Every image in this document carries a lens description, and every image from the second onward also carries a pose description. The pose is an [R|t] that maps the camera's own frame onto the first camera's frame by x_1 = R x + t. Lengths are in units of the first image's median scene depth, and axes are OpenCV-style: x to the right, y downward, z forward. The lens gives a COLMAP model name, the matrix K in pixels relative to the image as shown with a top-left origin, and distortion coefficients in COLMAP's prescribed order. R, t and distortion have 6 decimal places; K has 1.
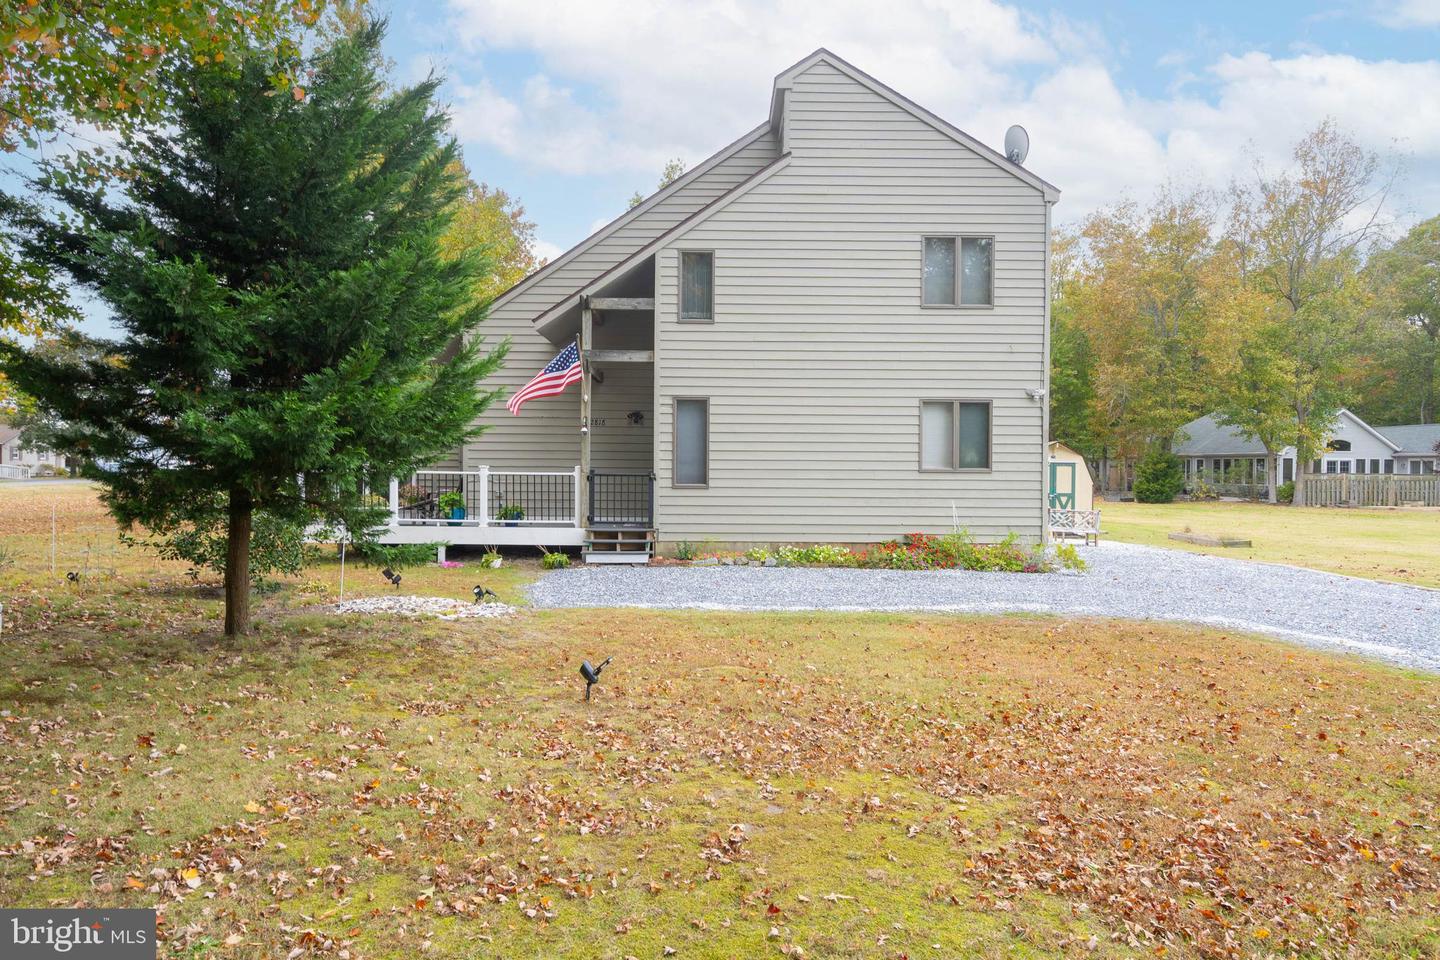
lens RADIAL K [[922.8, 0, 716.1], [0, 922.8, 481.1], [0, 0, 1]] dist [-0.003956, -0.000491]
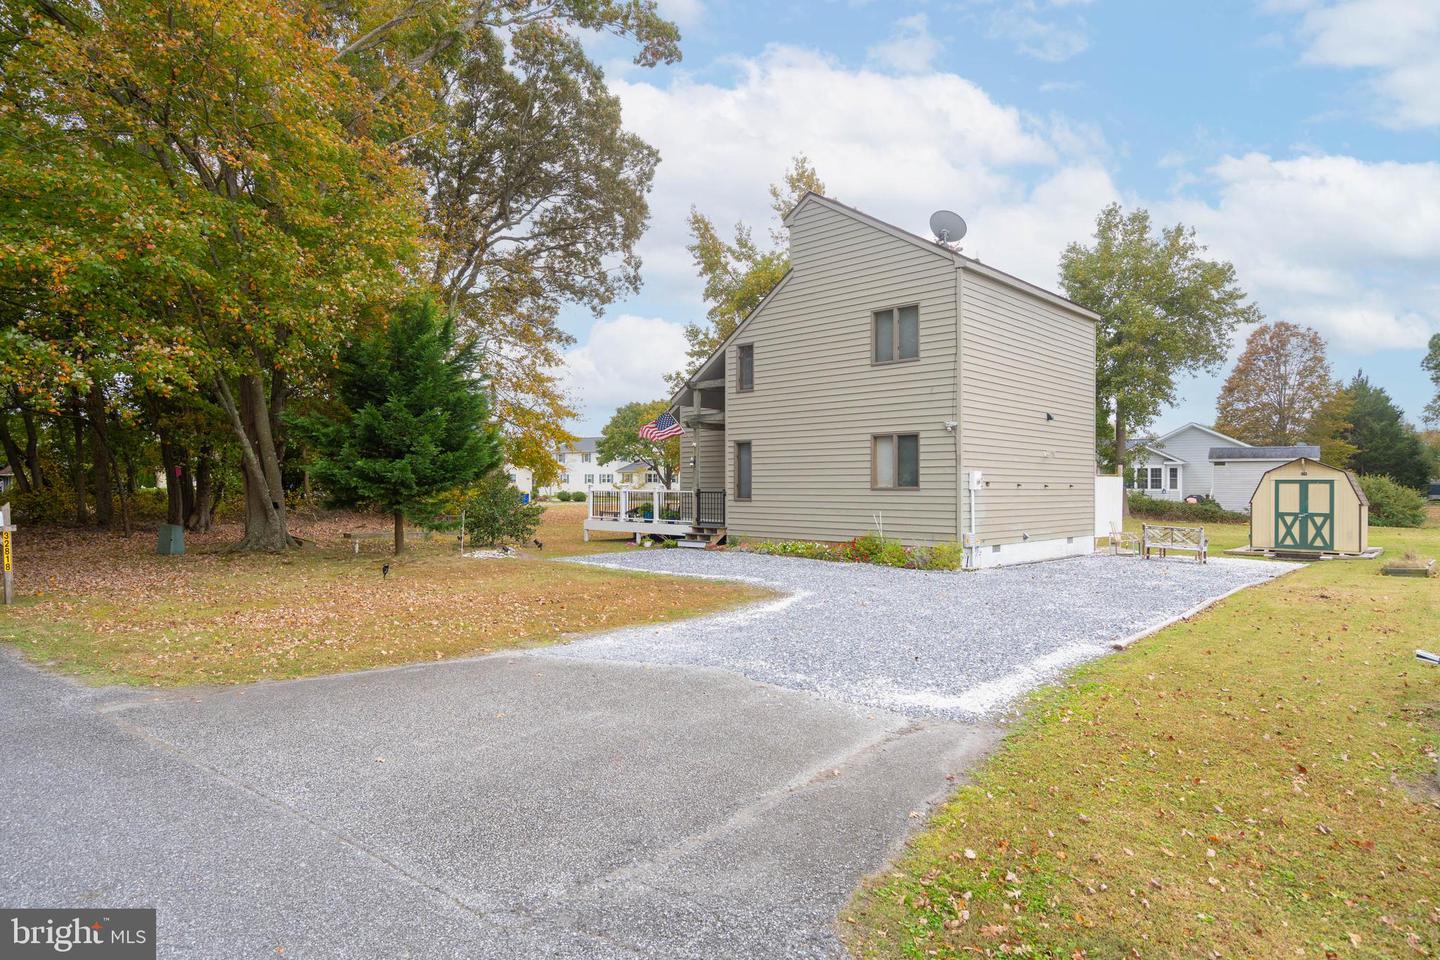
lens RADIAL K [[816.8, 0, 724.1], [0, 816.8, 479.0], [0, 0, 1]] dist [-0.019912, 0.000441]
pose [[0.716551, -0.012943, -0.697415, 0.885541], [-0.006616, 0.999657, -0.025350, 0.005926], [0.697503, 0.022779, 0.716219, 0.017707]]
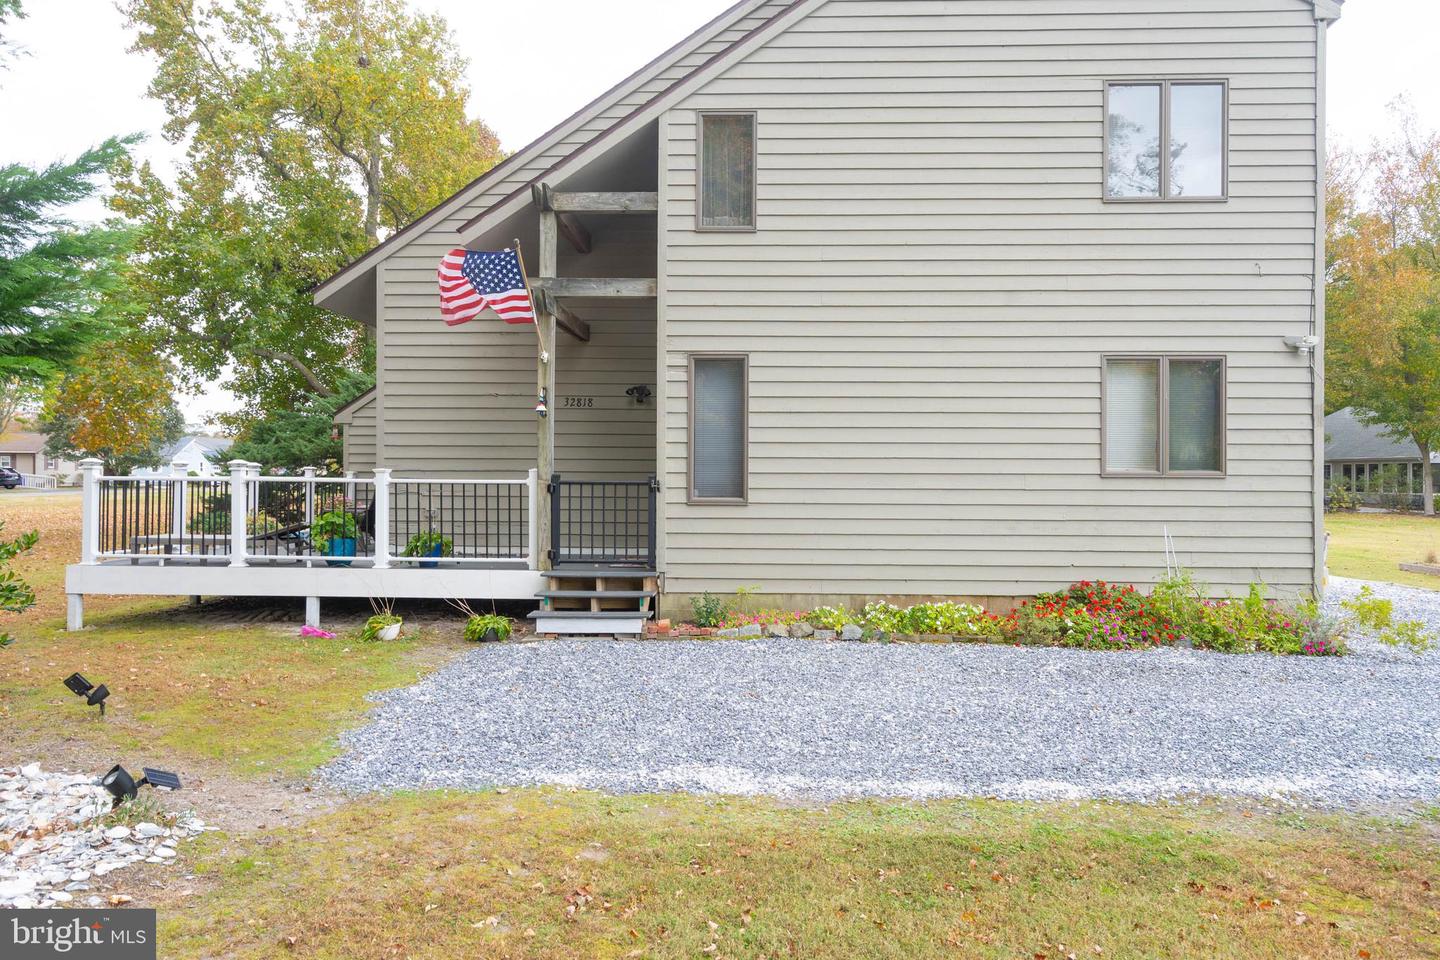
lens RADIAL K [[931.5, 0, 748.4], [0, 931.5, 472.6], [0, 0, 1]] dist [0.003253, -0.001509]
pose [[0.999228, -0.002373, -0.039220, 0.016428], [0.001658, 0.999832, -0.018277, -0.002220], [0.039257, 0.018197, 0.999063, 0.392587]]
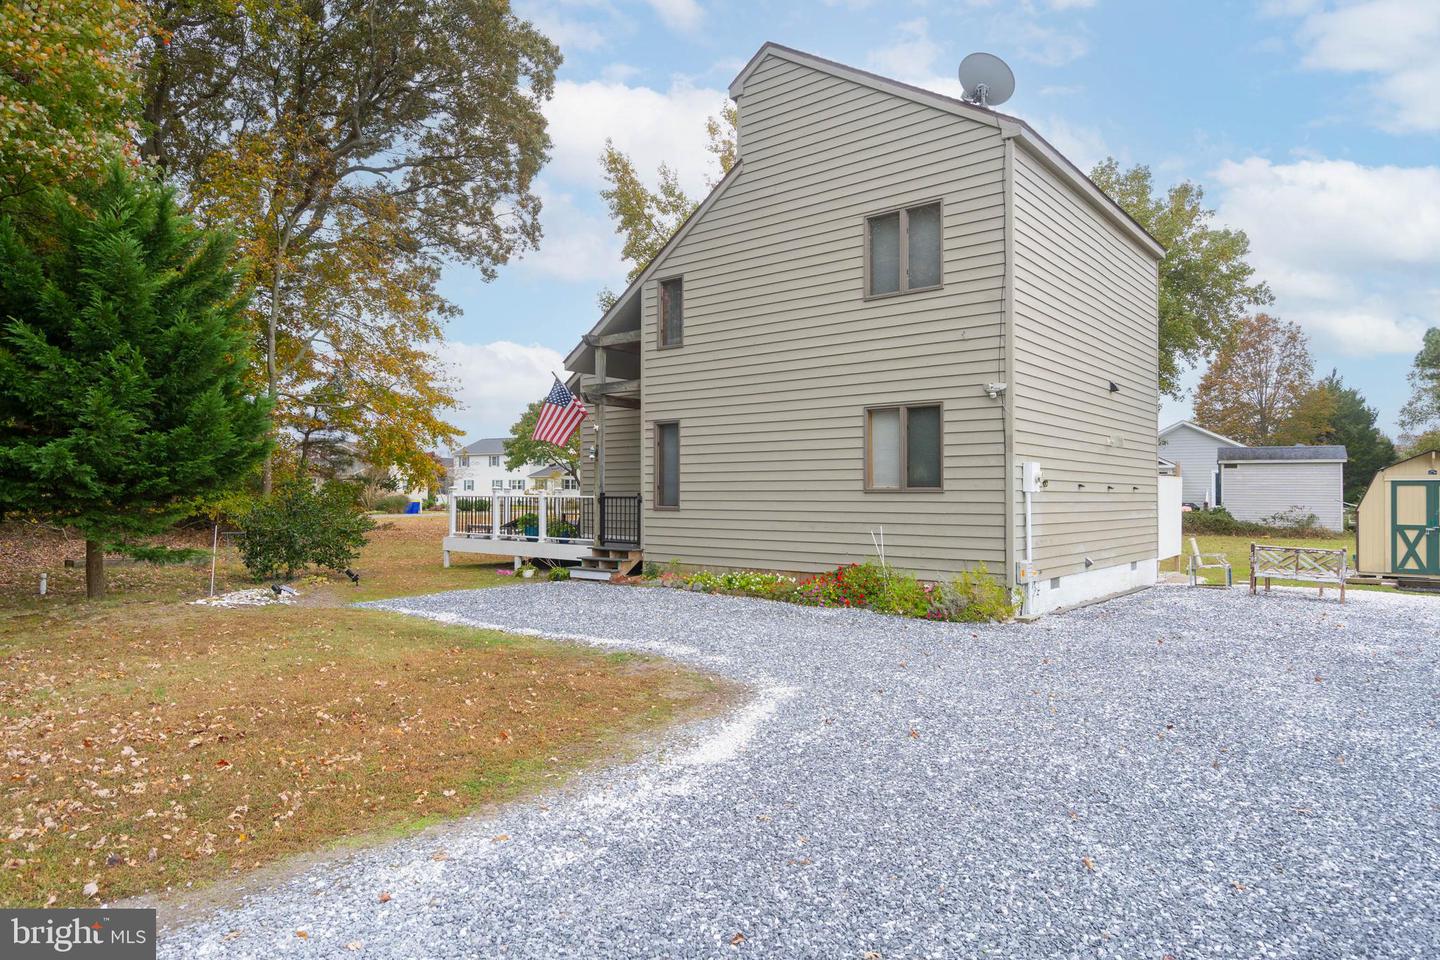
lens RADIAL K [[866.0, 0, 727.2], [0, 866.0, 483.1], [0, 0, 1]] dist [-0.000251, -0.002095]
pose [[0.773015, -0.015096, -0.634208, 0.631452], [-0.005481, 0.999521, -0.030471, 0.006571], [0.634364, 0.027031, 0.772562, 0.302679]]
